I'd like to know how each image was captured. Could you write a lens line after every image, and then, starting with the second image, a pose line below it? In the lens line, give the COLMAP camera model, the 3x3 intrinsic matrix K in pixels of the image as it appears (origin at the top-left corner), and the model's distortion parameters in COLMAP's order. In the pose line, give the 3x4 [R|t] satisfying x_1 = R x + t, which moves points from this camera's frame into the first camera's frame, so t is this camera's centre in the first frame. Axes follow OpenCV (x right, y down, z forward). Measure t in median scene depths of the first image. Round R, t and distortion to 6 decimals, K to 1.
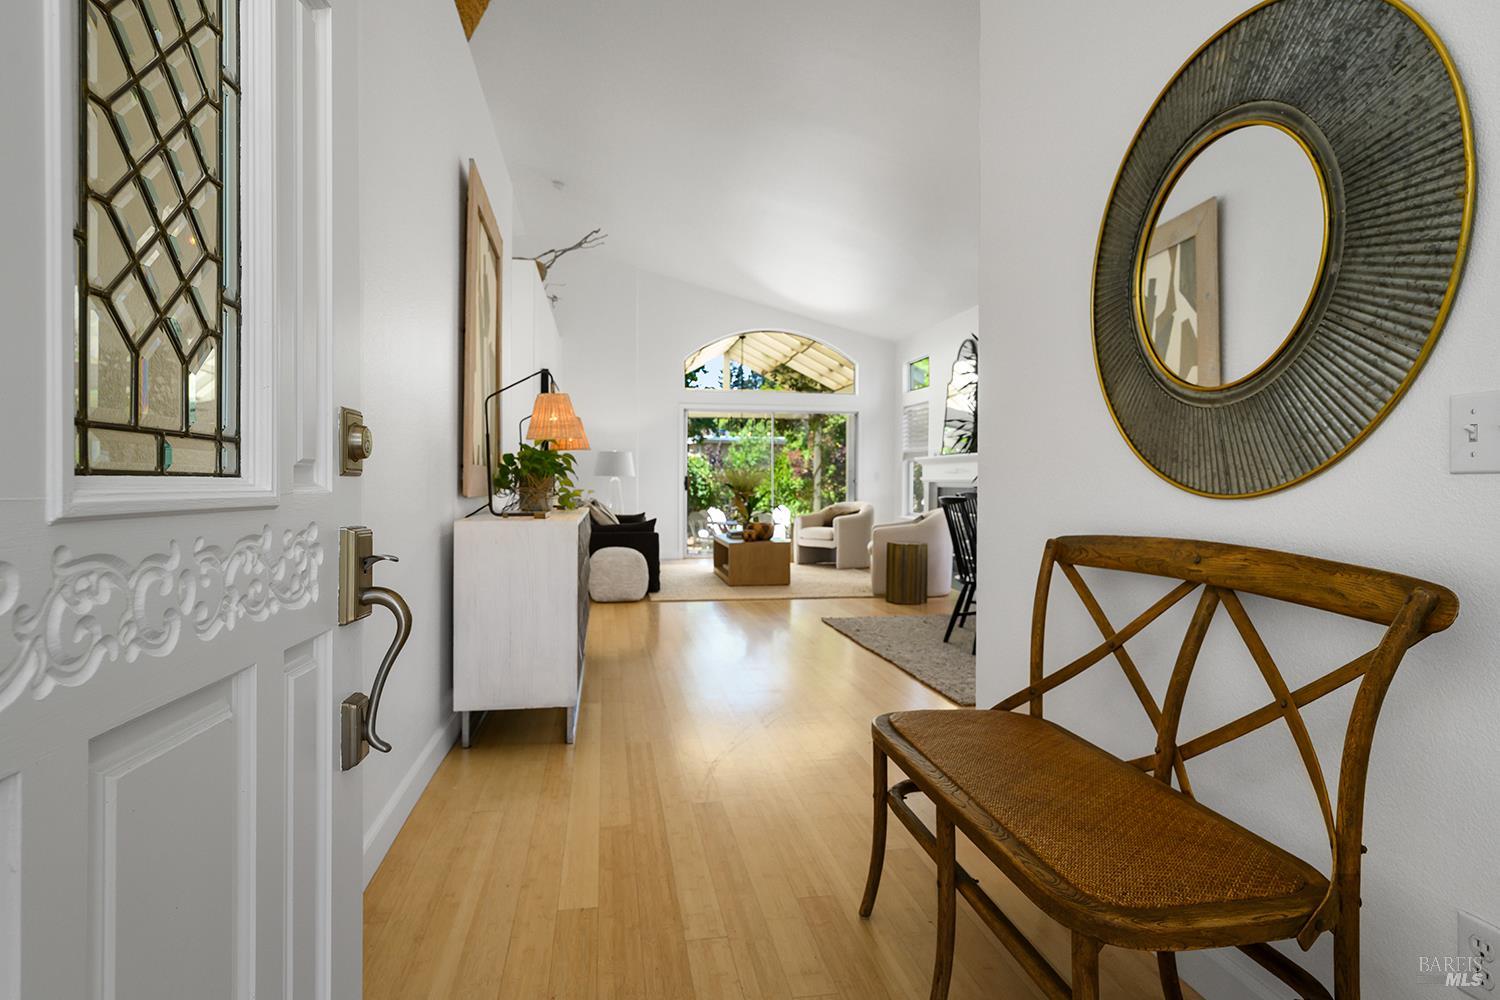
lens RADIAL K [[839.1, 0, 760.4], [0, 839.1, 485.9], [0, 0, 1]] dist [0.024650, 0.000178]
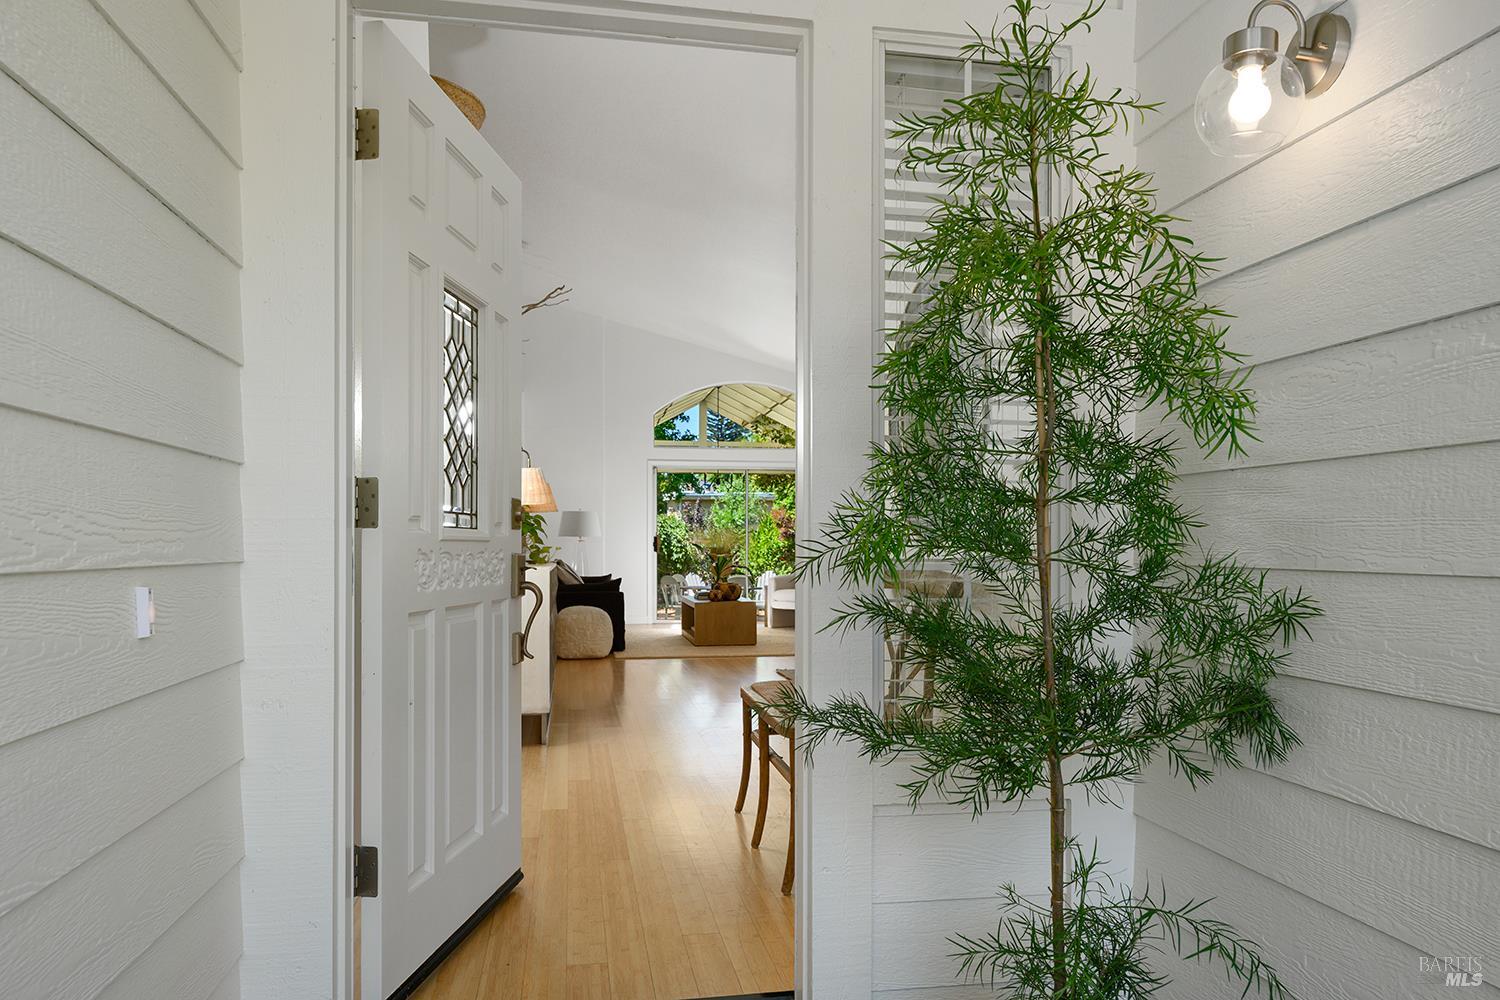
lens RADIAL K [[1039.6, 0, 746.8], [0, 1039.6, 508.4], [0, 0, 1]] dist [-0.064008, -0.000401]
pose [[0.999877, -0.005930, -0.014506, 0.036139], [0.005327, 0.999133, -0.041298, 0.006220], [0.014739, 0.041216, 0.999042, -0.196952]]
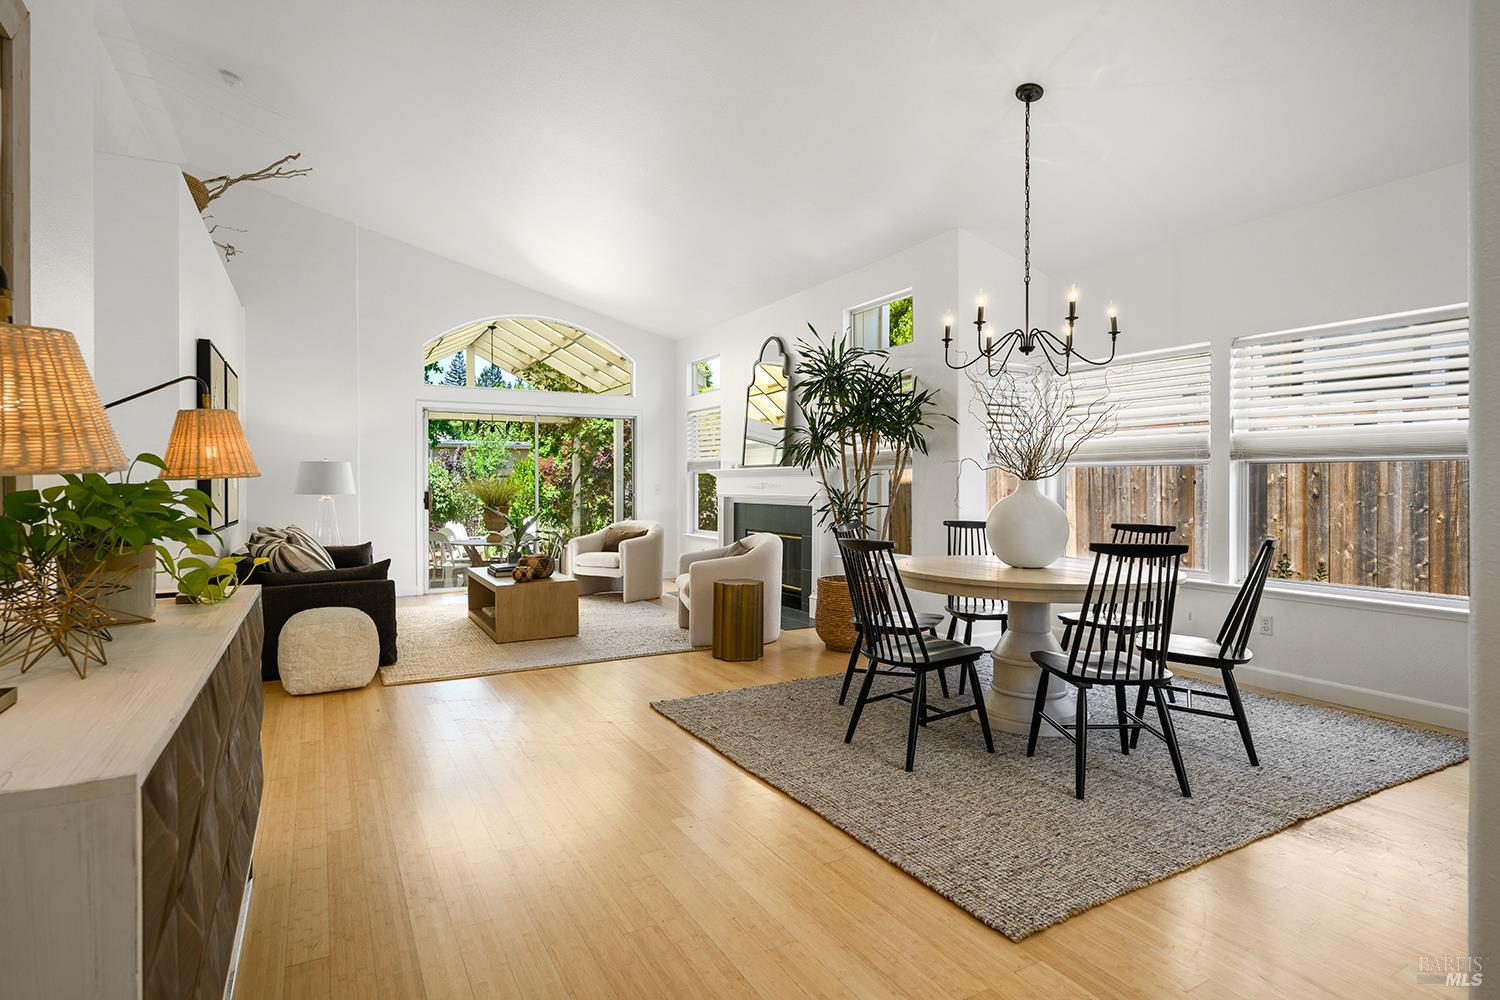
lens RADIAL K [[769.7, 0, 748.0], [0, 769.7, 488.1], [0, 0, 1]] dist [0.004817, -0.000022]
pose [[0.947951, -0.006532, 0.318348, -0.035547], [0.005854, 0.999978, 0.003085, -0.017344], [-0.318361, -0.001061, 0.947969, 0.230033]]
